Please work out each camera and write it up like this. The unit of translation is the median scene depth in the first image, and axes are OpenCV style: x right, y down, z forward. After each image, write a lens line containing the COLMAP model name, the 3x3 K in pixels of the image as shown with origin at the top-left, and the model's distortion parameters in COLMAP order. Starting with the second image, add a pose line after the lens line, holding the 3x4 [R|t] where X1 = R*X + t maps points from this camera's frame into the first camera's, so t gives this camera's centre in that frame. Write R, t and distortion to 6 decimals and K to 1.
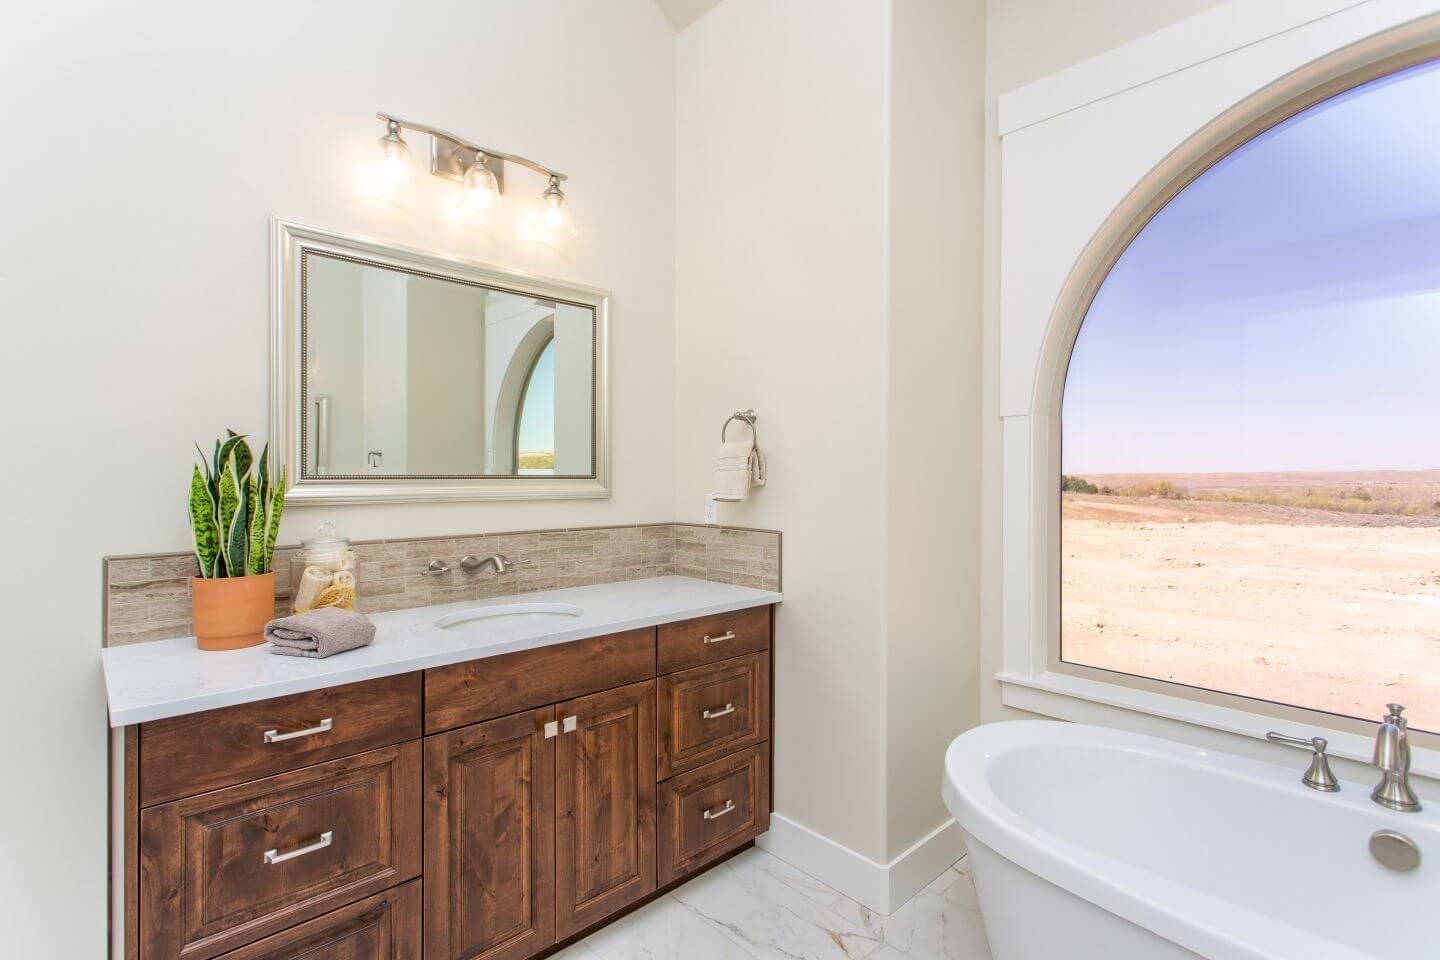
lens RADIAL K [[678.7, 0, 720.0], [0, 678.7, 480.0], [0, 0, 1]] dist [0.007000, 0.000118]
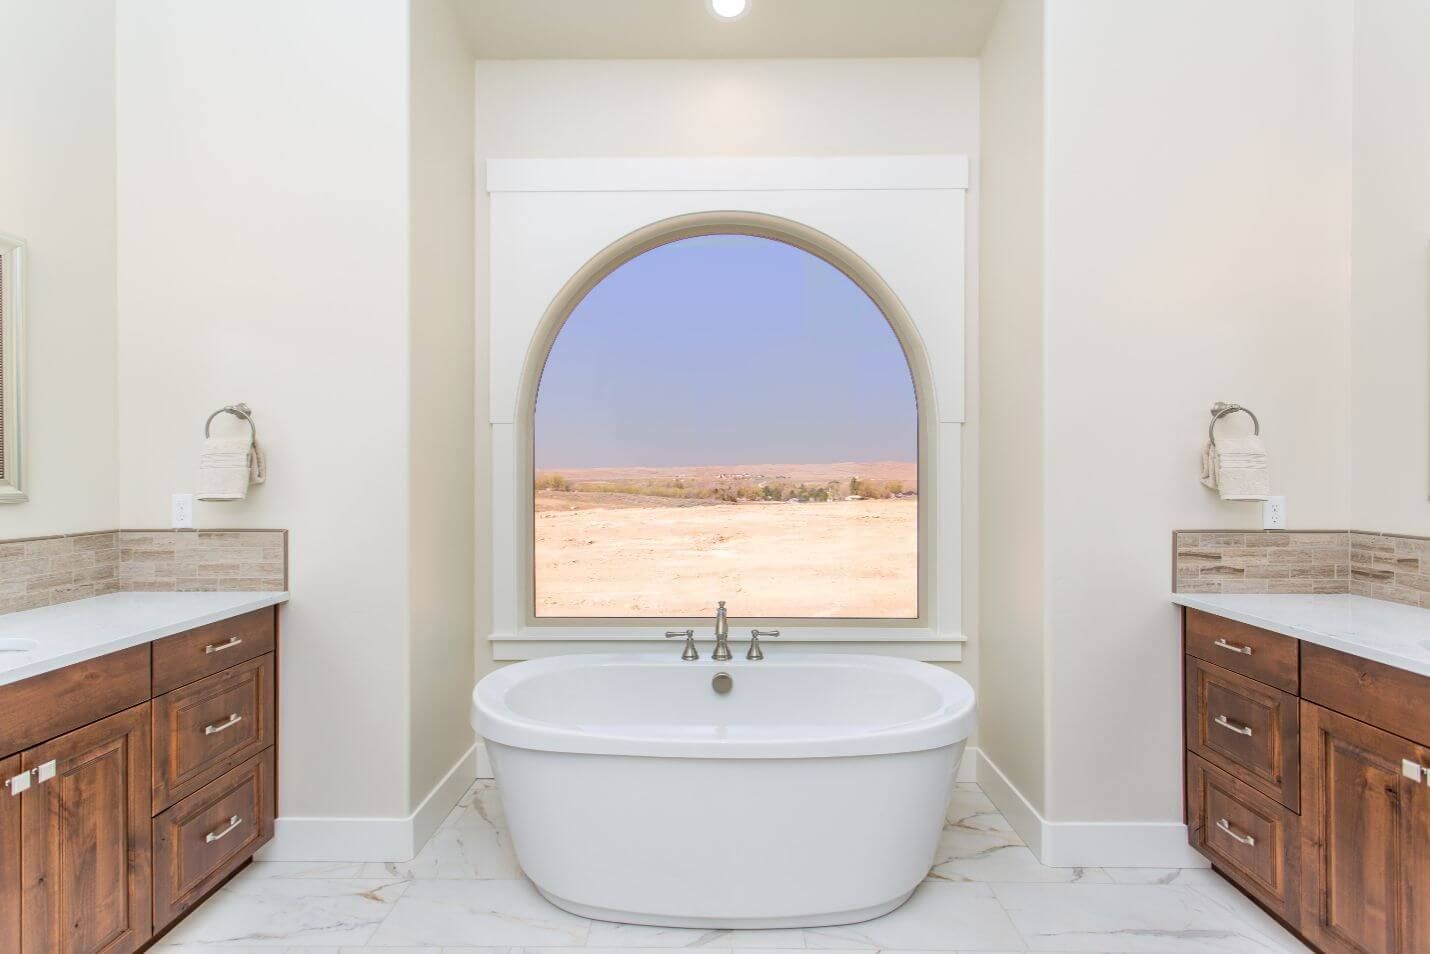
lens RADIAL K [[674.0, 0, 715.0], [0, 674.0, 477.0], [0, 0, 1]] dist [0.007000, 0.000118]
pose [[0.692897, -0.009881, 0.720969, -0.203980], [0.008526, 0.999948, 0.005511, -0.000674], [-0.720986, 0.002328, 0.692945, -0.142649]]
